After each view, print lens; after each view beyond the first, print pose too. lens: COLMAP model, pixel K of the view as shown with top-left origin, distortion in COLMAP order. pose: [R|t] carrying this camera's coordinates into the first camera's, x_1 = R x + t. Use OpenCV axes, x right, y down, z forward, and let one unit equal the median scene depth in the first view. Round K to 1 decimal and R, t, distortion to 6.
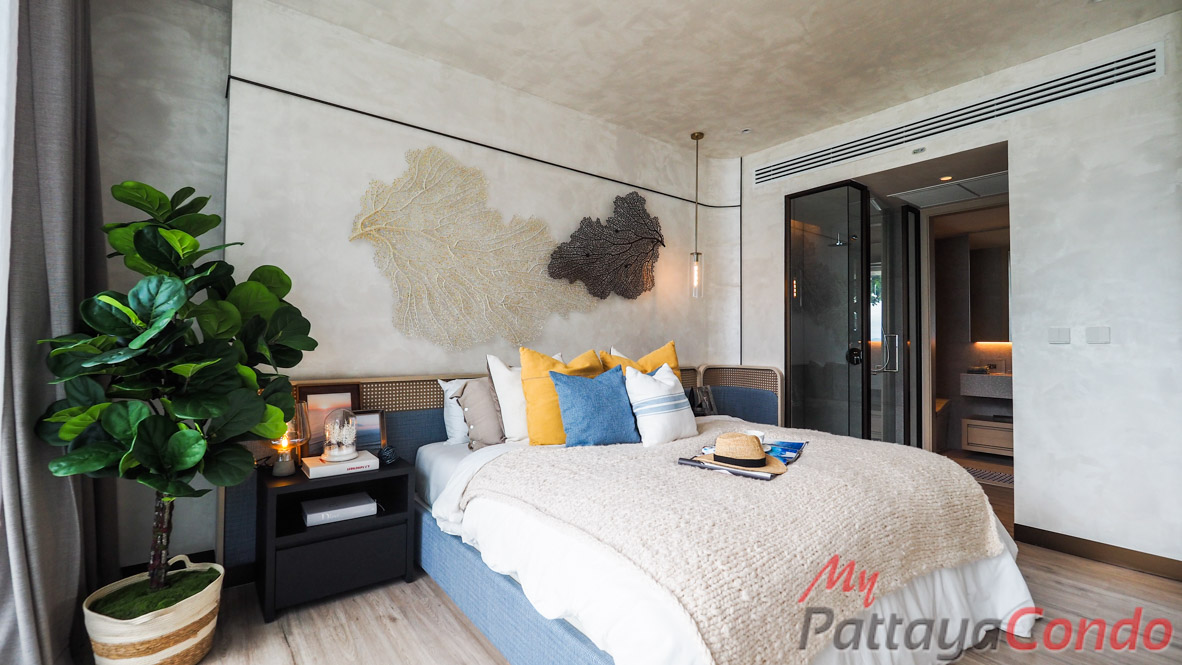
lens RADIAL K [[496.2, 0, 583.1], [0, 496.2, 329.6], [0, 0, 1]] dist [-0.006445, -0.000273]
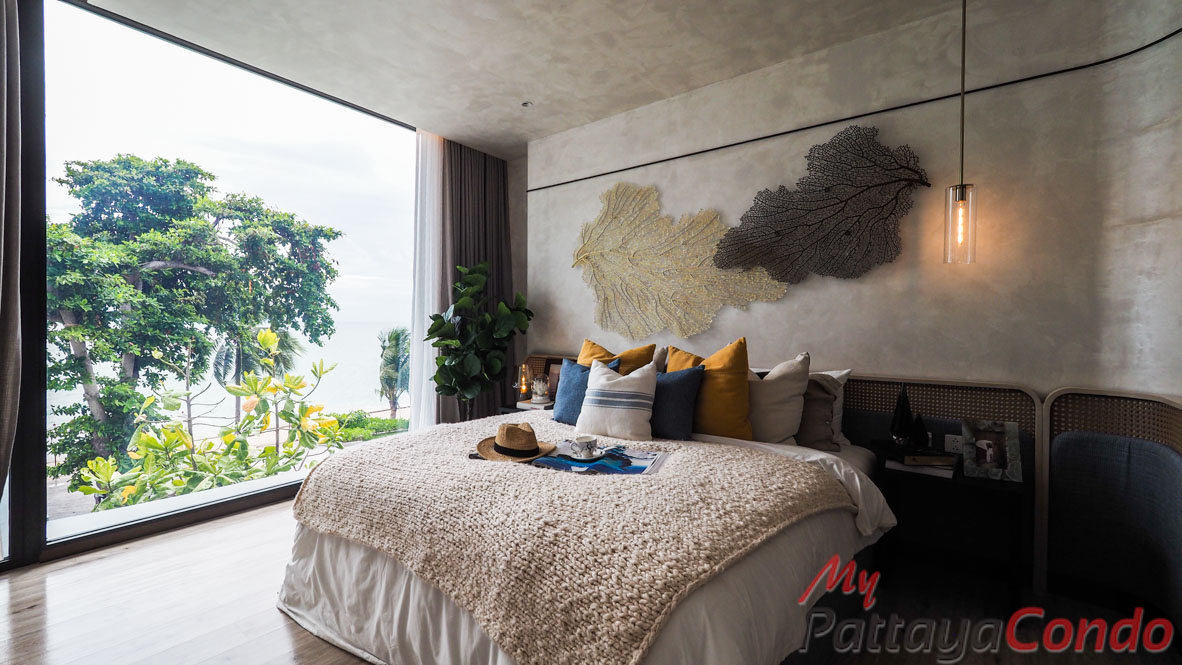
lens RADIAL K [[496.2, 0, 578.6], [0, 496.2, 329.9], [0, 0, 1]] dist [-0.006445, -0.000273]
pose [[0.234134, 0.006940, -0.972180, 0.785455], [0.017154, 0.999789, 0.011268, -0.001705], [0.972053, -0.019315, 0.233966, 0.497597]]
